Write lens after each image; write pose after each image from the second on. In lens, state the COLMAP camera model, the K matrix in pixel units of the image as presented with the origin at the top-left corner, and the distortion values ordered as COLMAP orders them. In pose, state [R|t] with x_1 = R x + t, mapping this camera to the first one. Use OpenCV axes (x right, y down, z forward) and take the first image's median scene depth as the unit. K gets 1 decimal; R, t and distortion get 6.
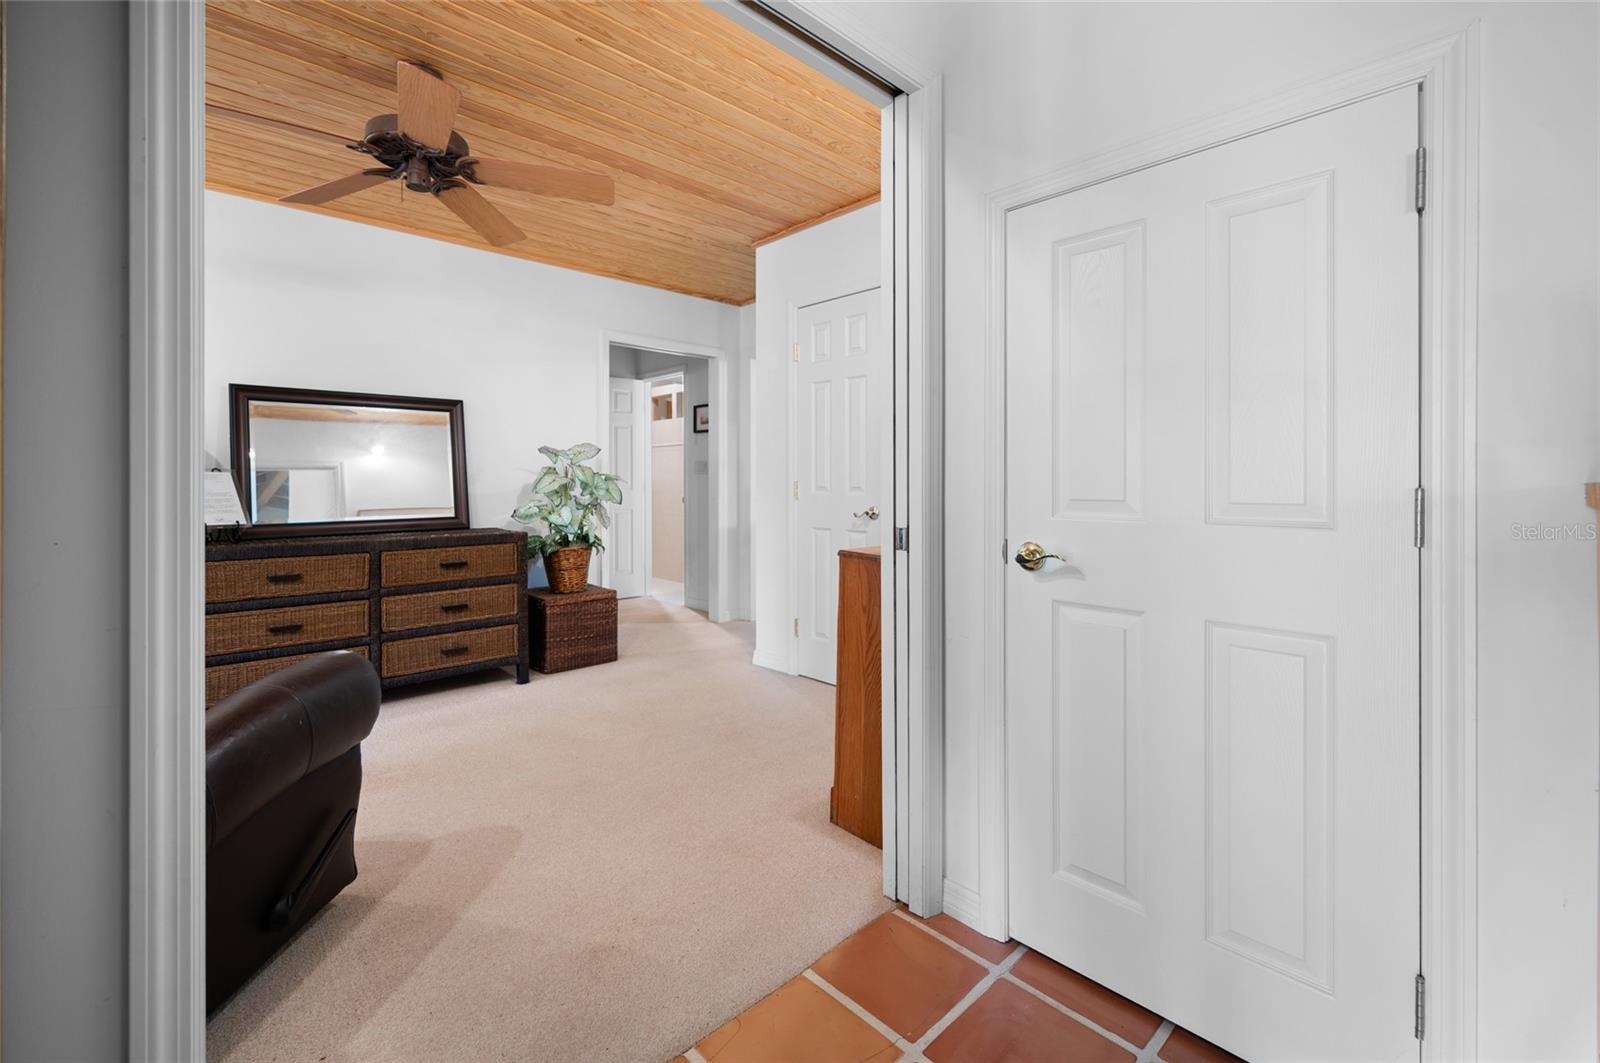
lens RADIAL K [[684.5, 0, 796.6], [0, 684.5, 491.7], [0, 0, 1]] dist [-0.001659, 0.000689]
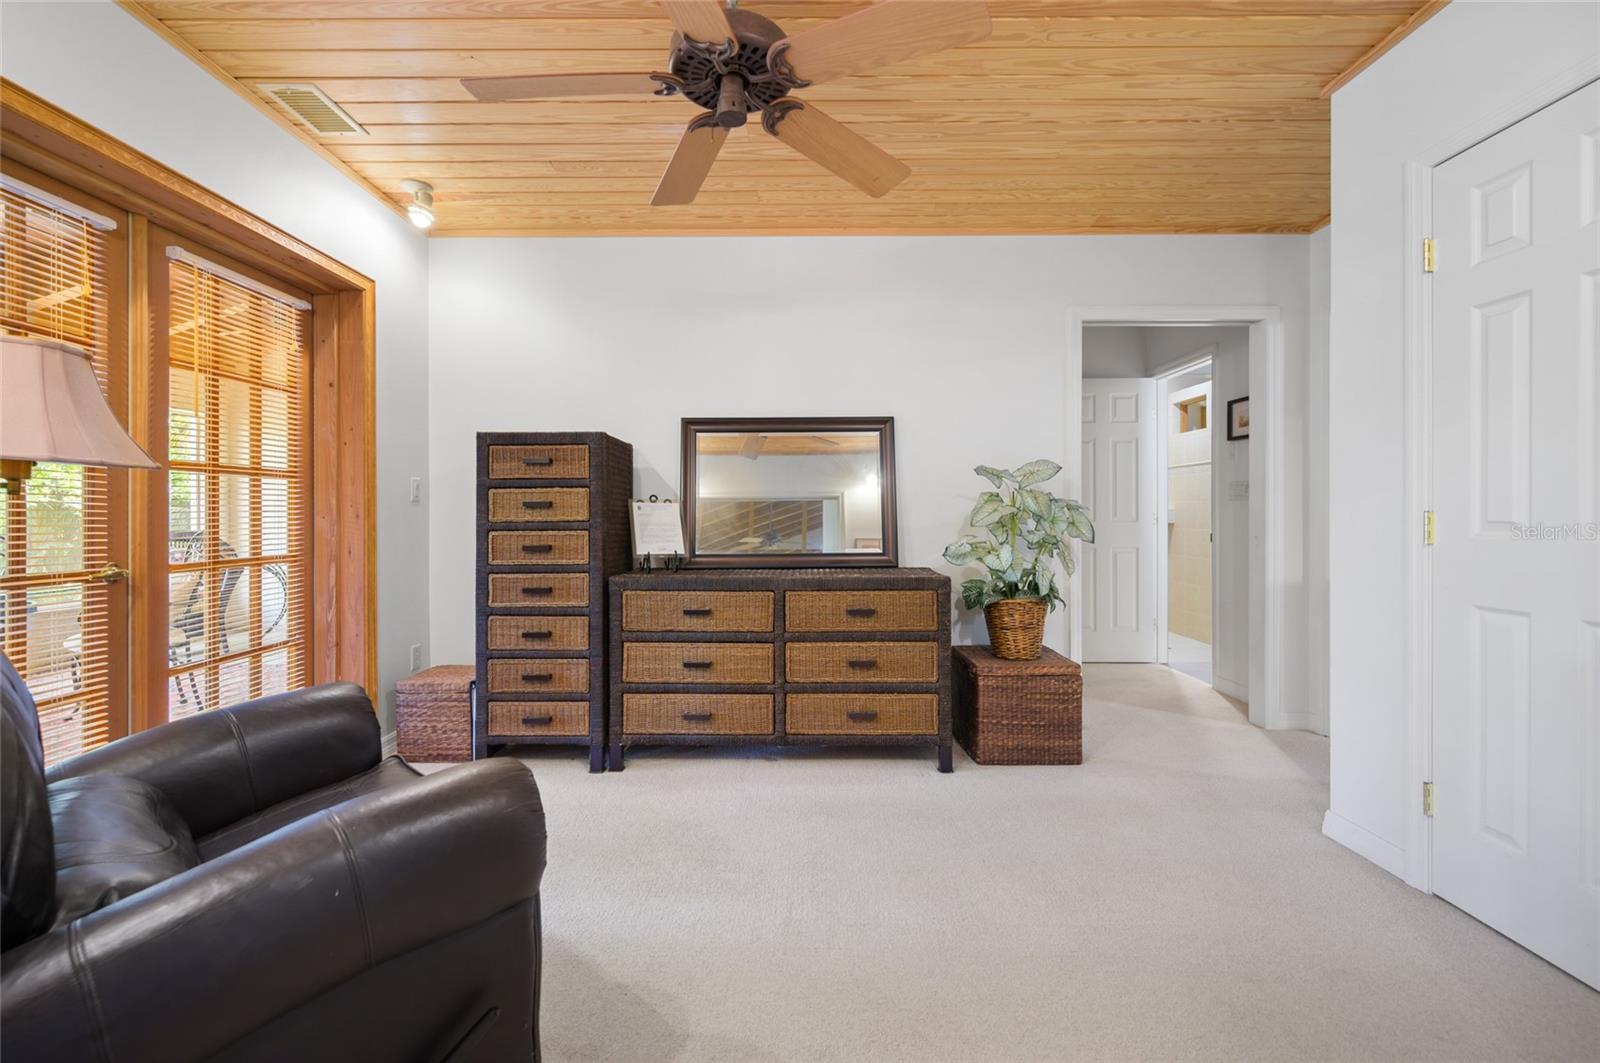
lens RADIAL K [[684.5, 0, 786.7], [0, 684.5, 516.0], [0, 0, 1]] dist [-0.001659, 0.000689]
pose [[0.725511, 0.002846, -0.688205, 0.003367], [-0.008860, 0.999947, -0.005206, -0.003800], [0.688154, 0.009875, 0.725498, 0.283182]]
